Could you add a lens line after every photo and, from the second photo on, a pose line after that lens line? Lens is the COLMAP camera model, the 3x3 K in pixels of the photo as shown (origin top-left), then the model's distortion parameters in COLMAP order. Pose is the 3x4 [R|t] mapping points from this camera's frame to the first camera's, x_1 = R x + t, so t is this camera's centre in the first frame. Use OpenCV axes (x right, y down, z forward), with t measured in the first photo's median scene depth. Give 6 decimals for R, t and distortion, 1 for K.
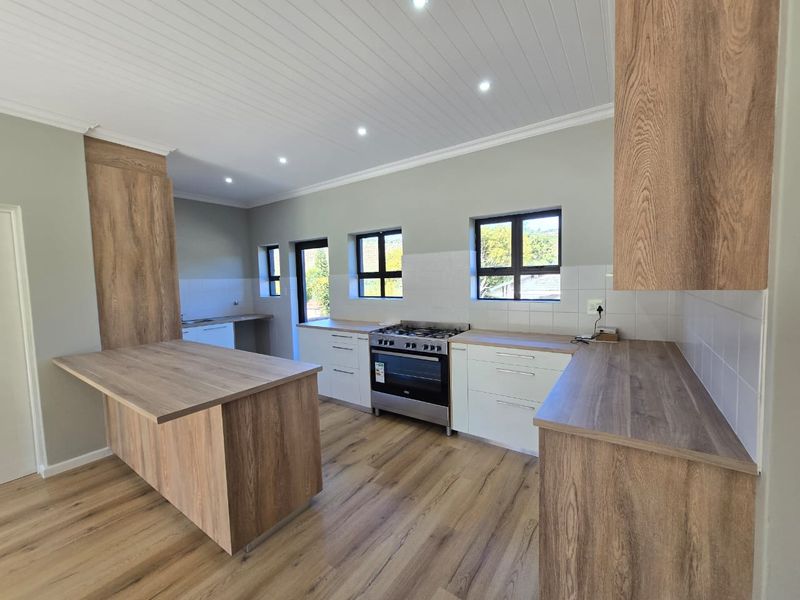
lens RADIAL K [[327.1, 0, 401.1], [0, 327.1, 296.5], [0, 0, 1]] dist [-0.001561, -0.000293]
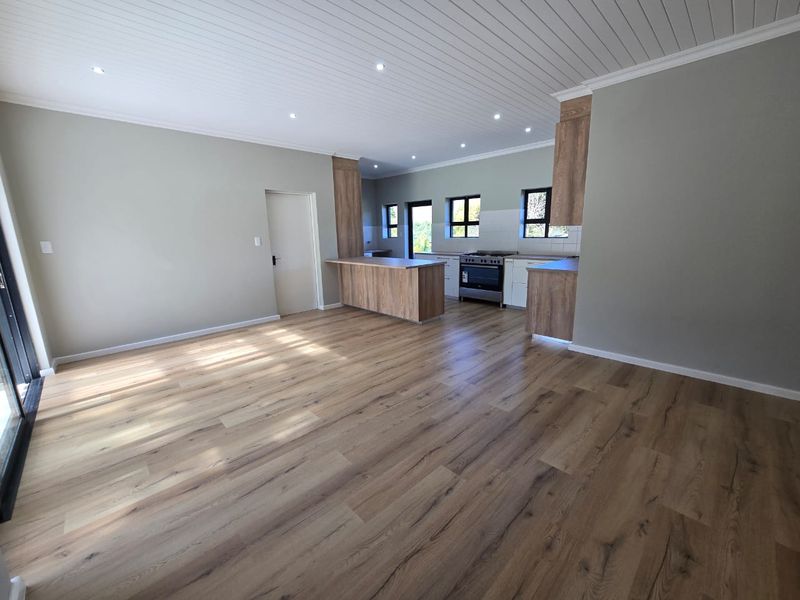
lens RADIAL K [[327.1, 0, 401.1], [0, 327.1, 297.1], [0, 0, 1]] dist [-0.001561, -0.000293]
pose [[0.981337, 0.042385, -0.187567, -0.068347], [-0.014157, 0.988683, 0.149351, 0.072715], [0.191774, -0.143908, 0.970831, -0.885089]]
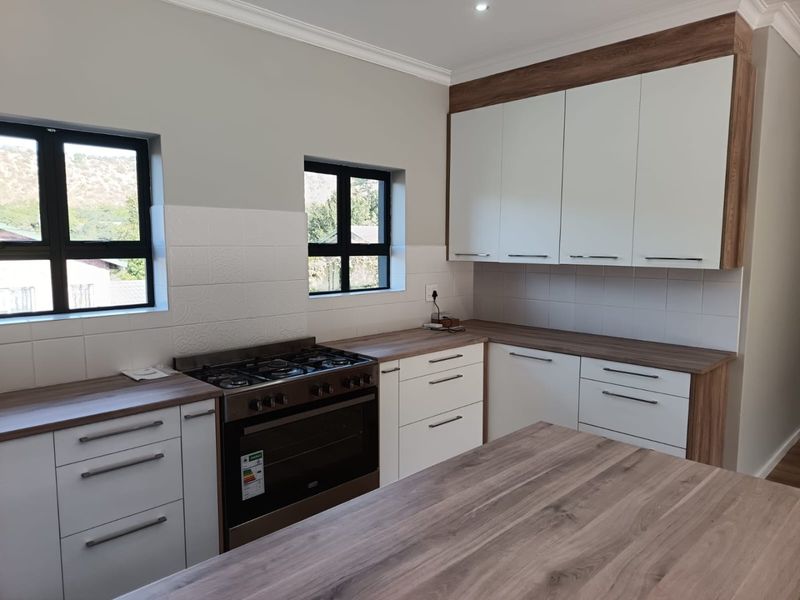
lens RADIAL K [[541.8, 0, 401.0], [0, 541.8, 307.1], [0, 0, 1]] dist [-0.026264, -0.001988]
pose [[0.179014, -0.076481, 0.980869, -0.711034], [0.060653, 0.995936, 0.066586, -0.025699], [-0.981975, 0.047573, 0.182925, 0.659930]]
